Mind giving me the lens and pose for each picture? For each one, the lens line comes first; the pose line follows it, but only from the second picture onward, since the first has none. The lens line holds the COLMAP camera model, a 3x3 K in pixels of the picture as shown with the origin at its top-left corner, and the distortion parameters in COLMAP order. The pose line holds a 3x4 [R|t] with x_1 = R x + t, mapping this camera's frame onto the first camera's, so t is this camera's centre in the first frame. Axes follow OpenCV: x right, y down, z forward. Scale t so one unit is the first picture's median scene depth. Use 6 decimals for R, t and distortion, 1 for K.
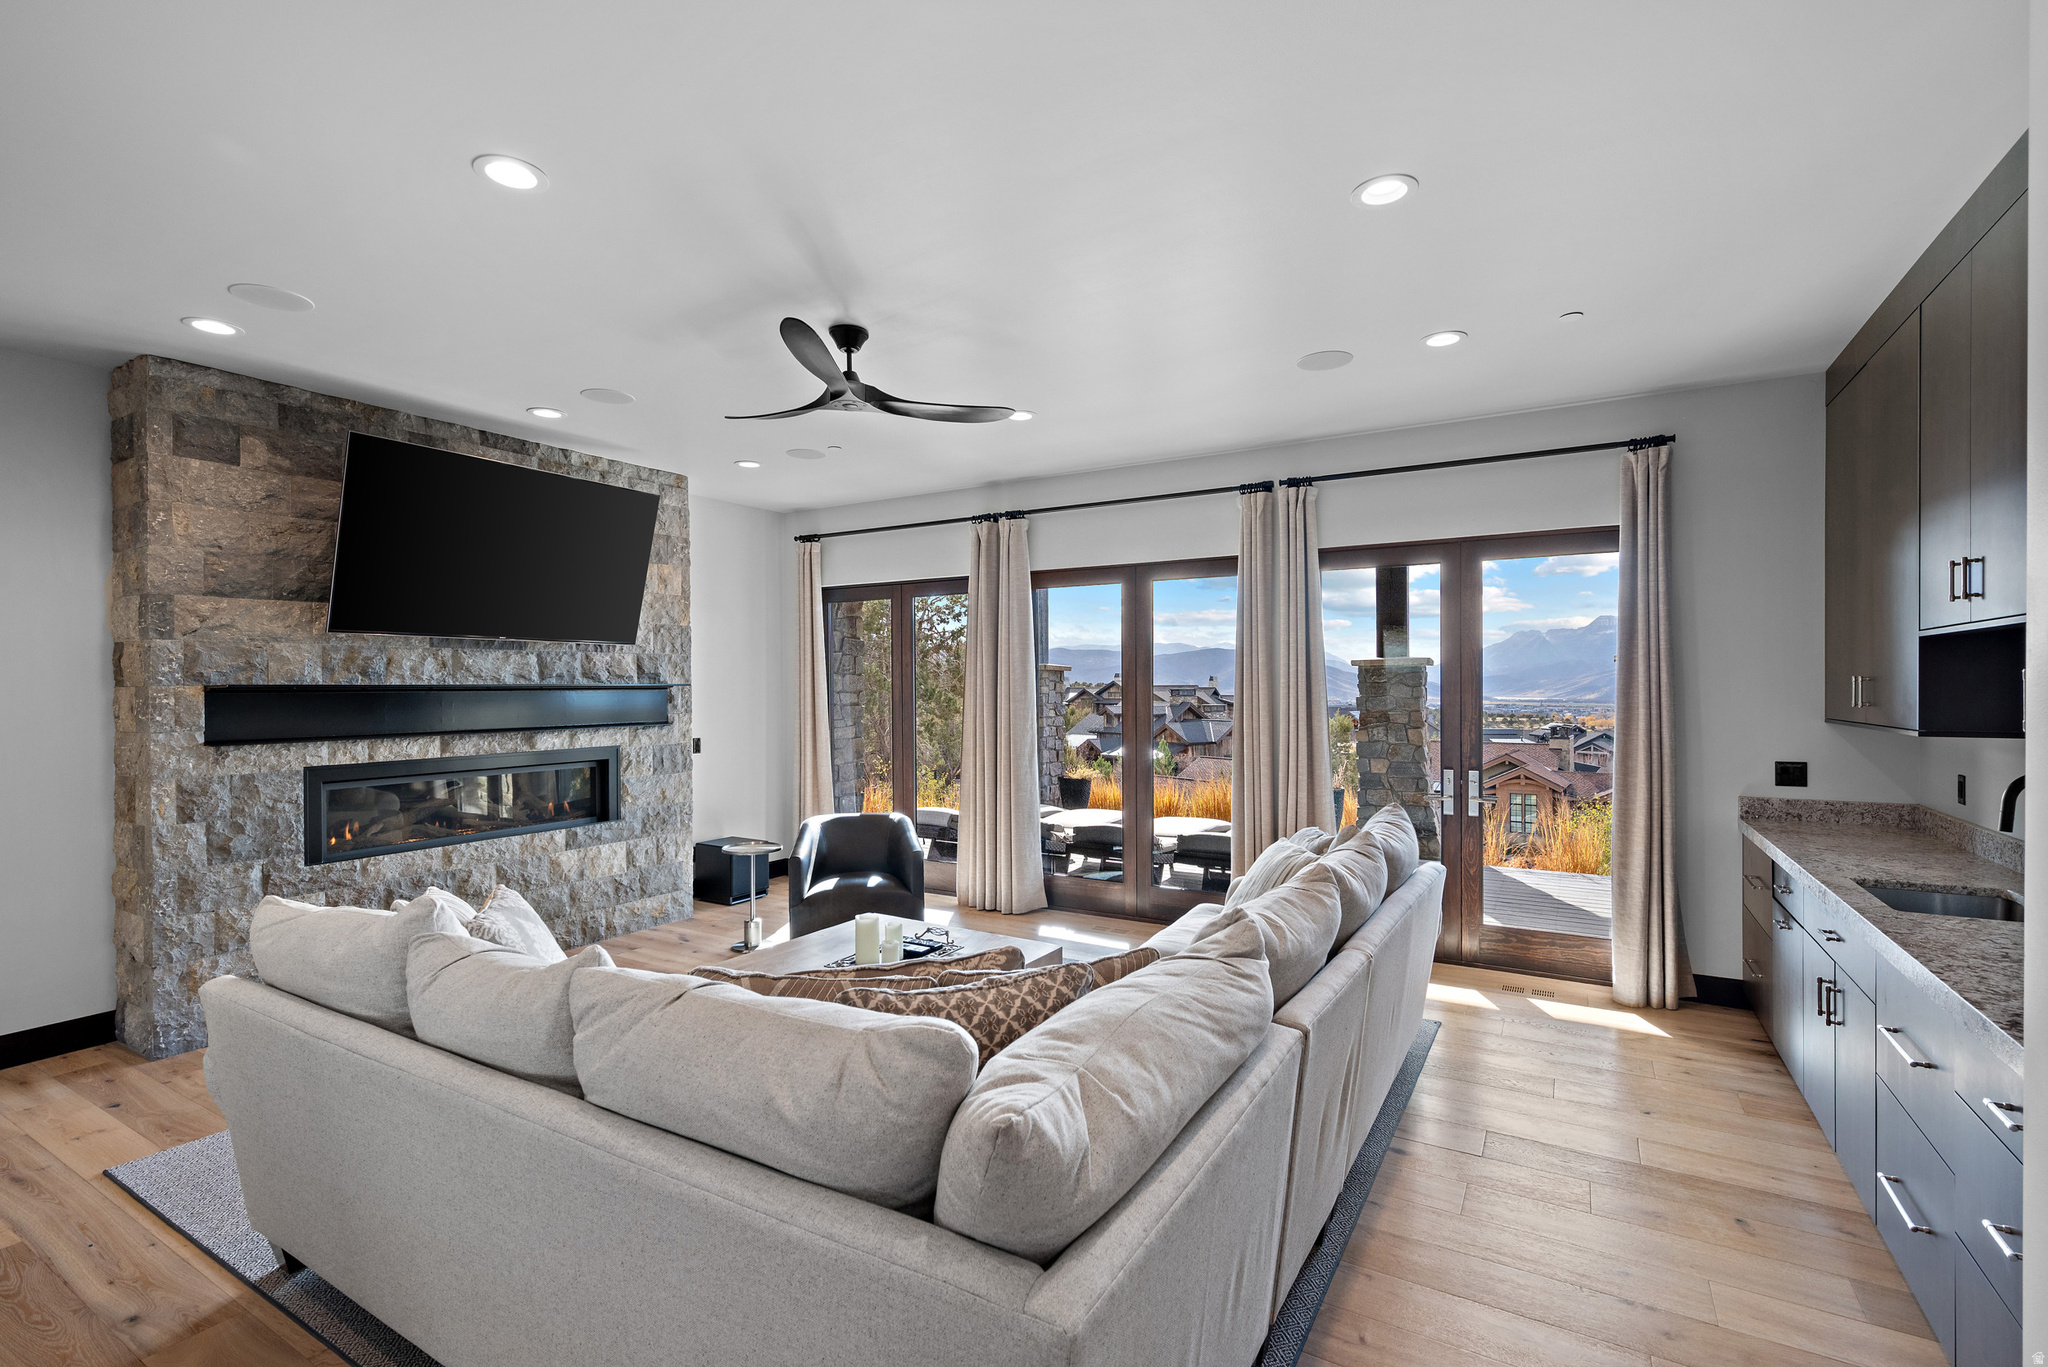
lens RADIAL K [[938.5, 0, 1024.0], [0, 938.5, 683.5], [0, 0, 1]] dist [0.000904, 0.000039]
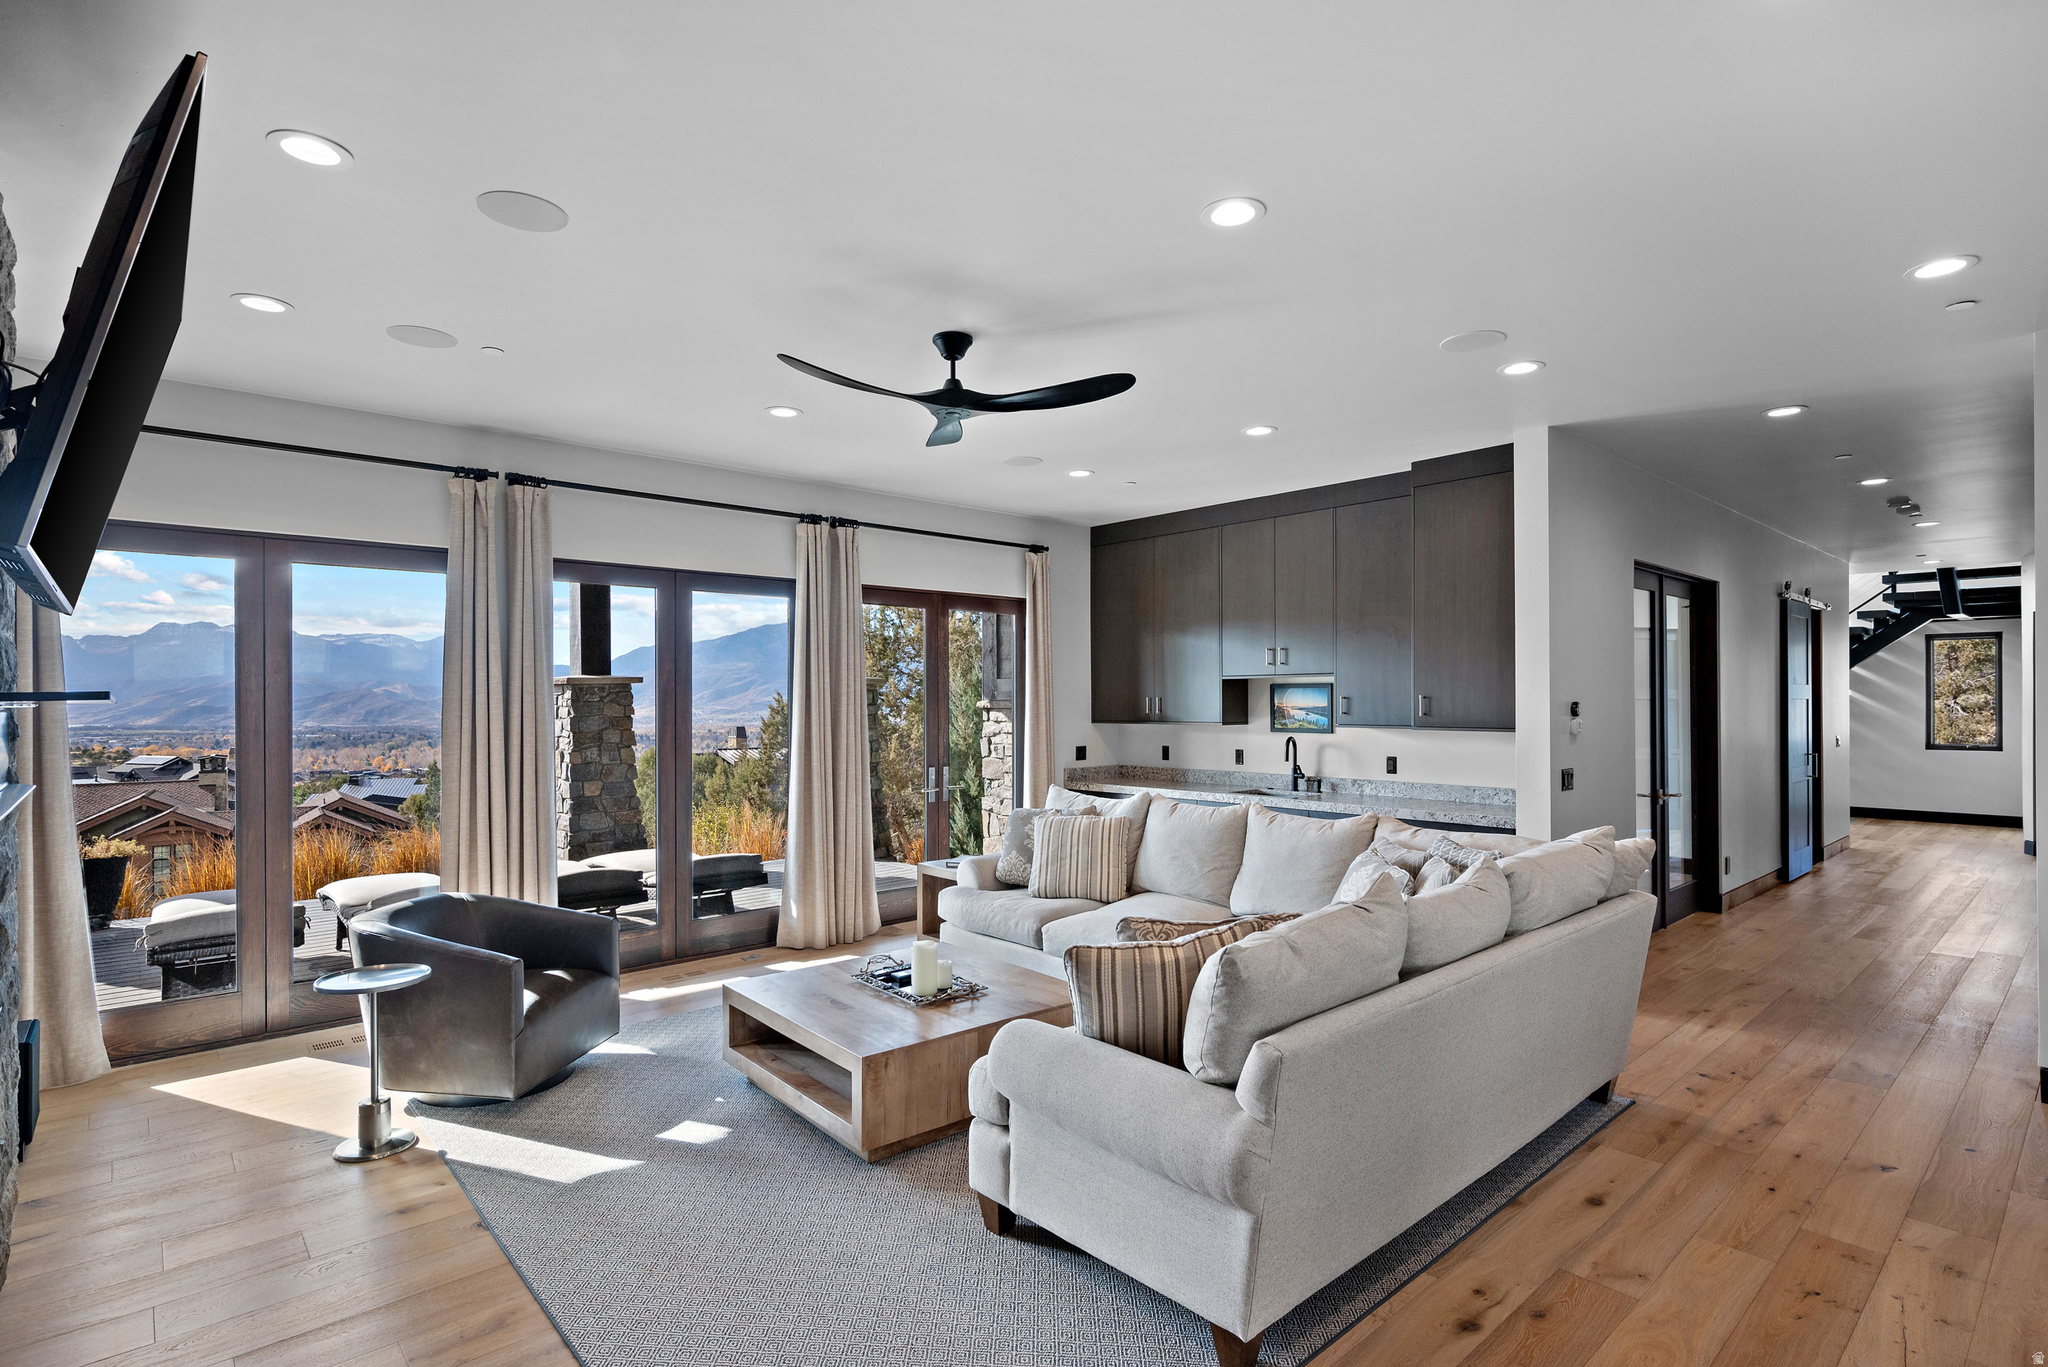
lens RADIAL K [[983.2, 0, 1024.0], [0, 983.2, 683.5], [0, 0, 1]] dist [0.000077, 0.000042]
pose [[0.301307, 0.020397, 0.953309, -0.461543], [0.003724, 0.999738, -0.022567, 0.003796], [-0.953520, 0.010350, 0.301152, 0.262714]]
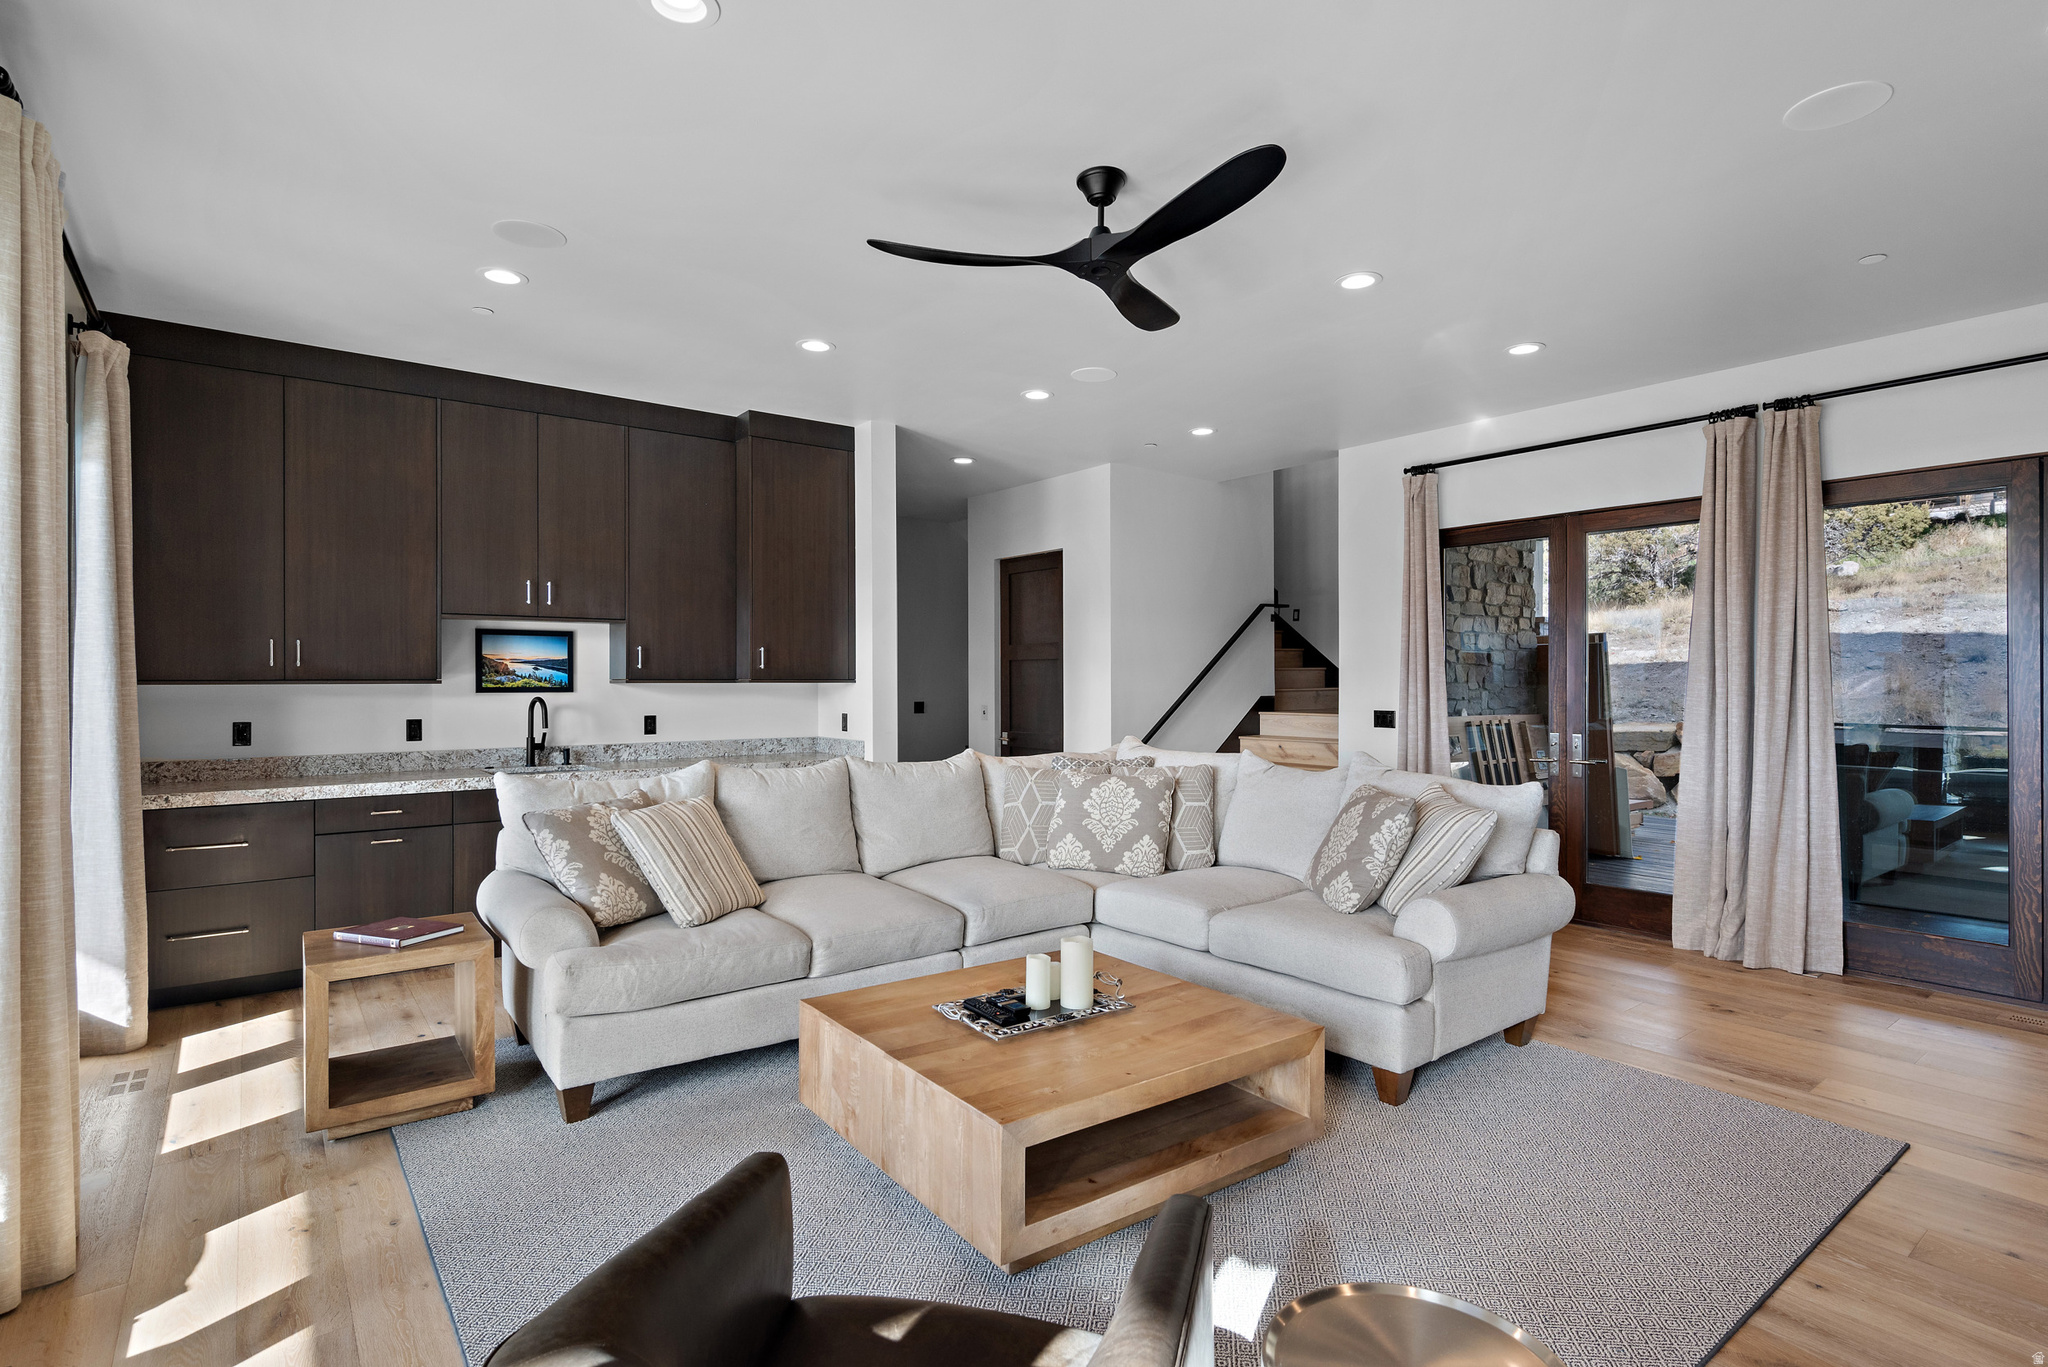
lens RADIAL K [[1012.8, 0, 1024.0], [0, 1012.8, 683.5], [0, 0, 1]] dist [0.001816, 0.000402]
pose [[-0.929856, 0.004195, 0.367899, -0.181092], [0.005032, 0.999986, 0.001316, 0.020551], [-0.367888, 0.003074, -0.929865, 0.743952]]
